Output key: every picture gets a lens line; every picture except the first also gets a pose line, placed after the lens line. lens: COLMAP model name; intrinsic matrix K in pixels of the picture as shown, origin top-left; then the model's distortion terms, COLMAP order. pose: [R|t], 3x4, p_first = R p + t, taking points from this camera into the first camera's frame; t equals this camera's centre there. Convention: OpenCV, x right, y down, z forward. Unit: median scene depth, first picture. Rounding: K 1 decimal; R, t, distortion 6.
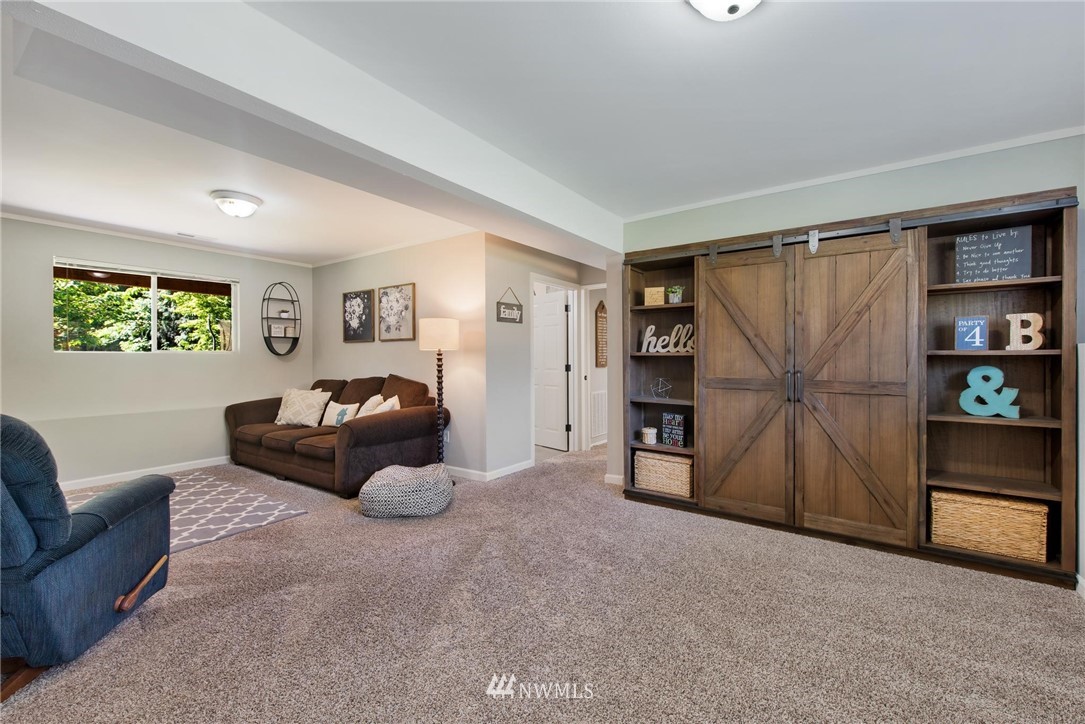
lens RADIAL K [[445.6, 0, 539.7], [0, 445.6, 358.5], [0, 0, 1]] dist [-0.000292, -0.000033]
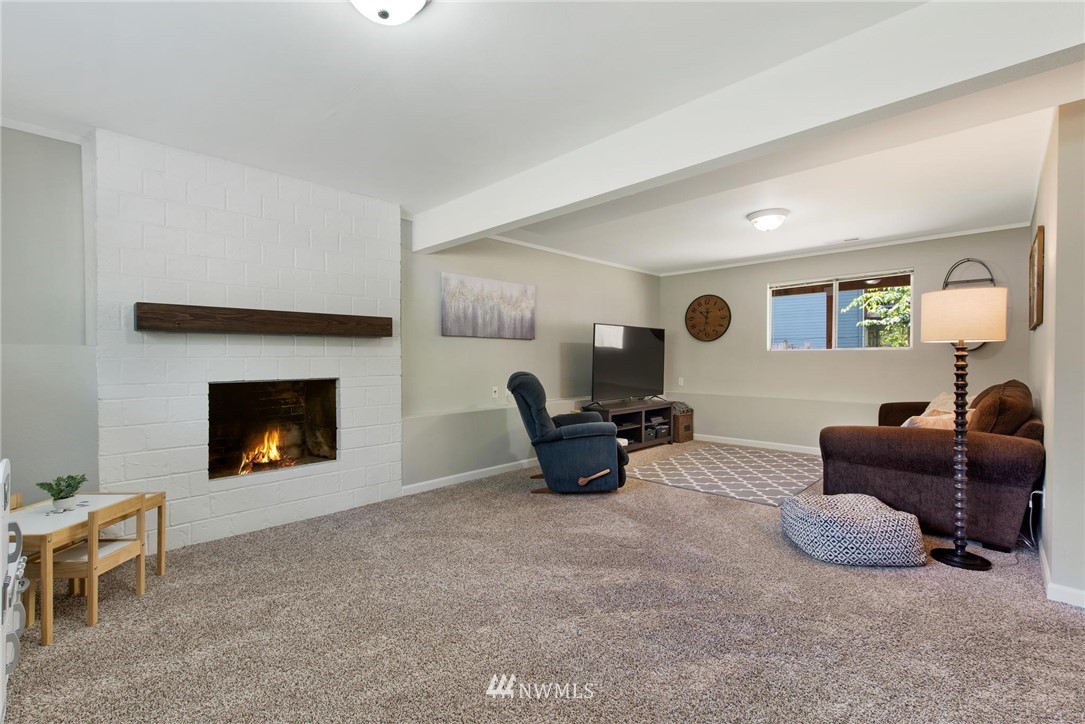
lens RADIAL K [[462.2, 0, 552.5], [0, 462.2, 360.9], [0, 0, 1]] dist [0.003504, 0.000330]
pose [[-0.174765, 0.016273, -0.984476, 0.589830], [-0.000793, 0.999861, 0.016668, -0.003265], [0.984610, 0.003694, -0.174728, 0.675637]]
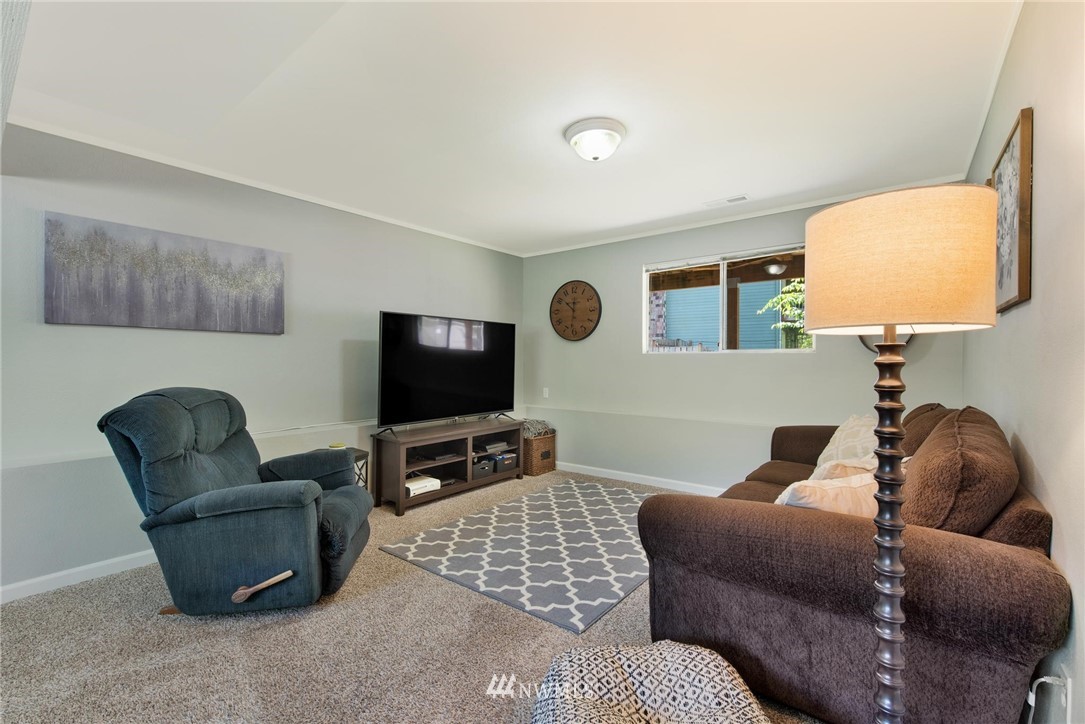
lens RADIAL K [[462.2, 0, 552.5], [0, 462.2, 360.9], [0, 0, 1]] dist [0.003504, 0.000330]
pose [[-0.053778, 0.010293, -0.998500, 0.058785], [-0.004856, 0.999932, 0.010570, -0.004455], [0.998541, 0.005417, -0.053724, 0.985791]]
